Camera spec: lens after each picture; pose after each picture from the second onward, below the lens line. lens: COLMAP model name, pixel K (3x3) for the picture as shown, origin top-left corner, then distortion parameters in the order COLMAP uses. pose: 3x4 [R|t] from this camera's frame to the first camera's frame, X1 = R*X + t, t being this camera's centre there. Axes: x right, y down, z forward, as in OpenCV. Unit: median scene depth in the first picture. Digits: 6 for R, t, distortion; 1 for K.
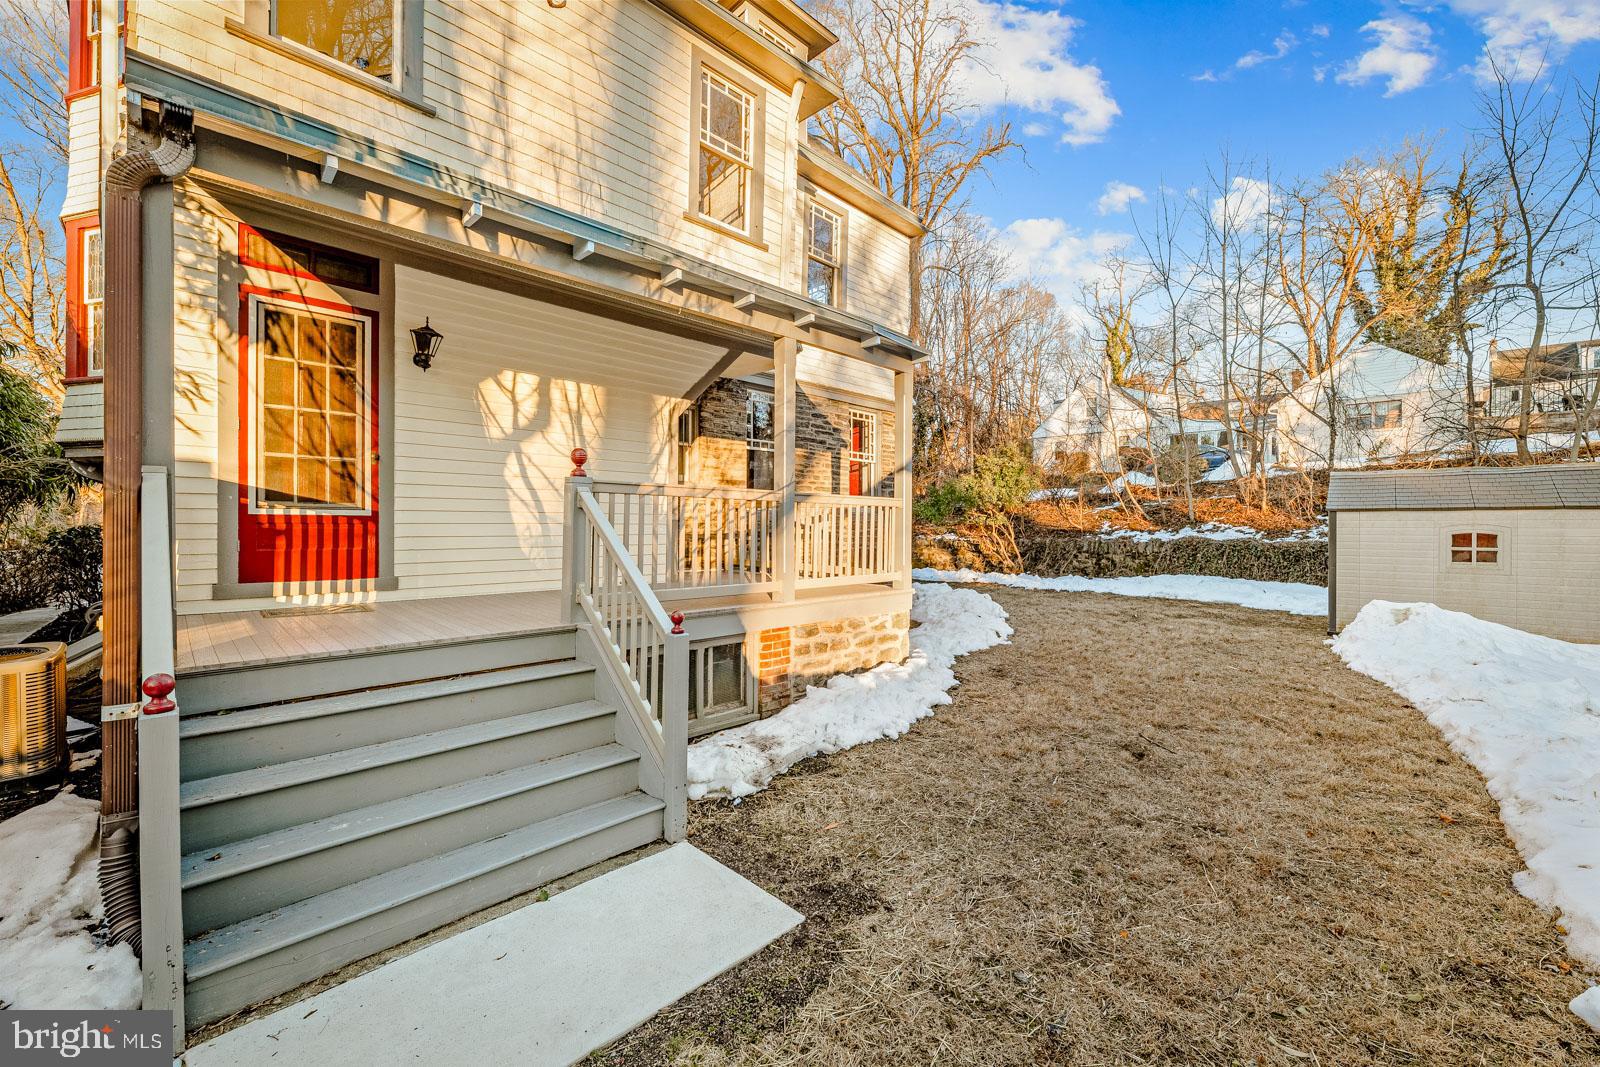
lens RADIAL K [[645.6, 0, 804.5], [0, 645.6, 525.8], [0, 0, 1]] dist [-0.000546, -0.000056]
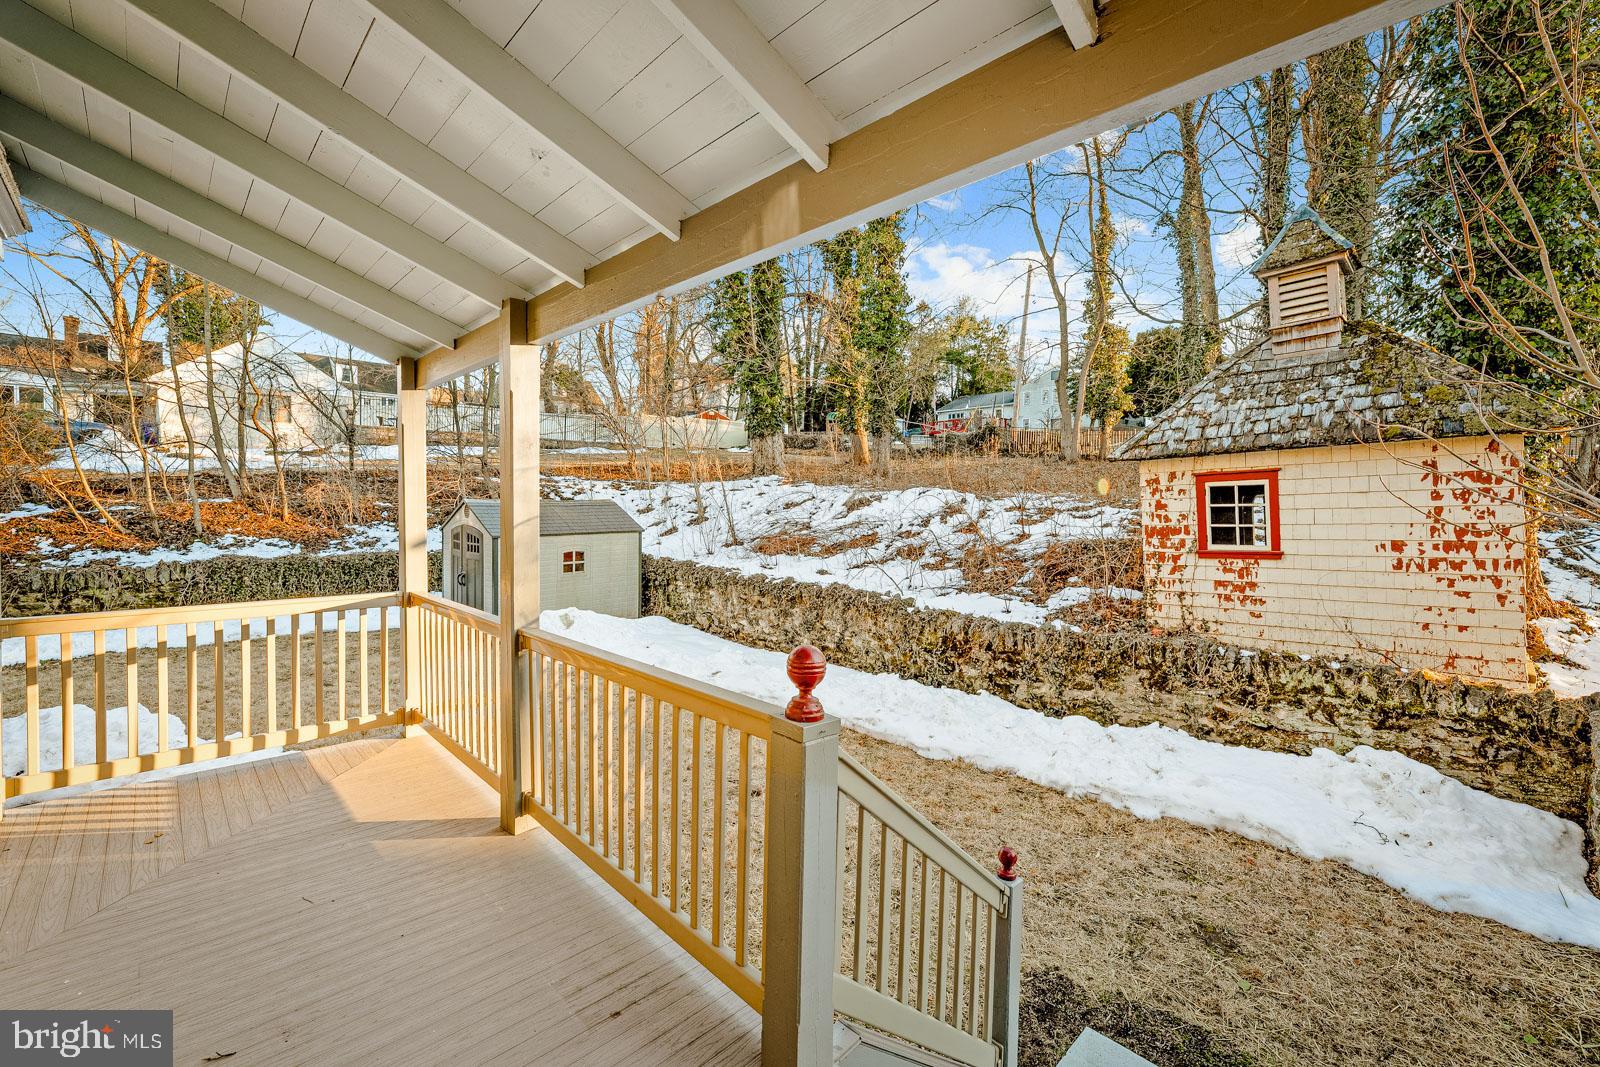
lens RADIAL K [[645.6, 0, 804.5], [0, 645.6, 525.8], [0, 0, 1]] dist [-0.000546, -0.000056]
pose [[0.024969, -0.044421, 0.998701, -0.347389], [-0.002397, 0.999007, 0.044495, -0.106373], [-0.999685, -0.003504, 0.024838, 0.455428]]
